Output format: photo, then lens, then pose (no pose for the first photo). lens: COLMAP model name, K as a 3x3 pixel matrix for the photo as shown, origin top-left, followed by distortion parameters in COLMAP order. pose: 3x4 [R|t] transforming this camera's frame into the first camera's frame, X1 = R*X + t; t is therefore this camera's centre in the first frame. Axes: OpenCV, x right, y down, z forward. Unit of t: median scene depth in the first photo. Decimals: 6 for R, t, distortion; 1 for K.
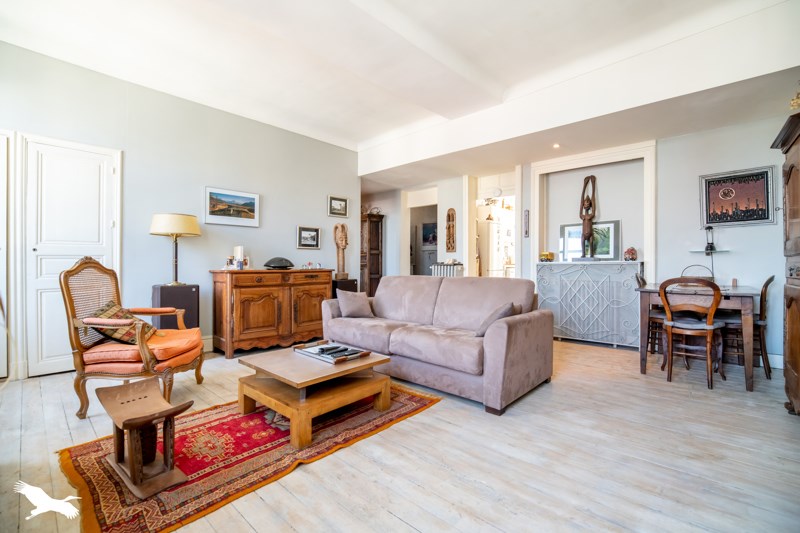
lens RADIAL K [[349.5, 0, 399.6], [0, 349.5, 265.3], [0, 0, 1]] dist [-0.015202, 0.000139]
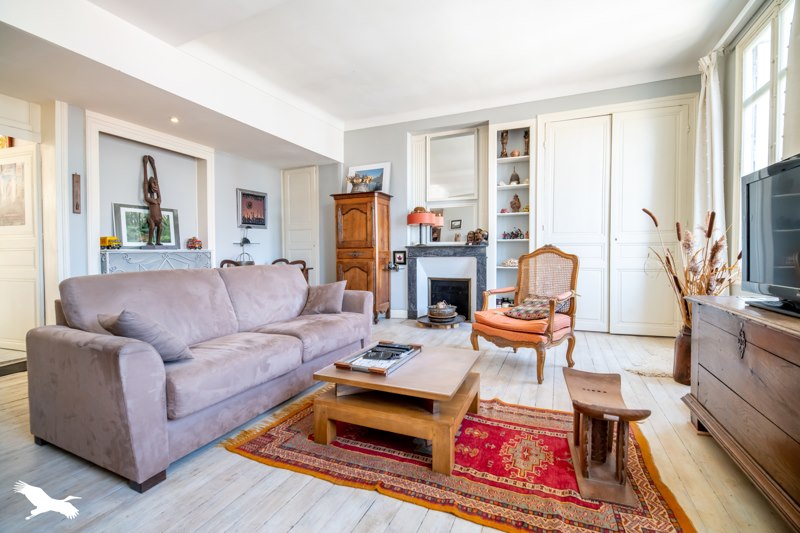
lens RADIAL K [[349.5, 0, 398.0], [0, 349.5, 266.7], [0, 0, 1]] dist [-0.015202, 0.000139]
pose [[-0.307044, -0.034537, 0.951068, -0.569006], [0.004167, 0.999283, 0.037633, 0.003191], [-0.951686, 0.015518, -0.306680, 0.703501]]
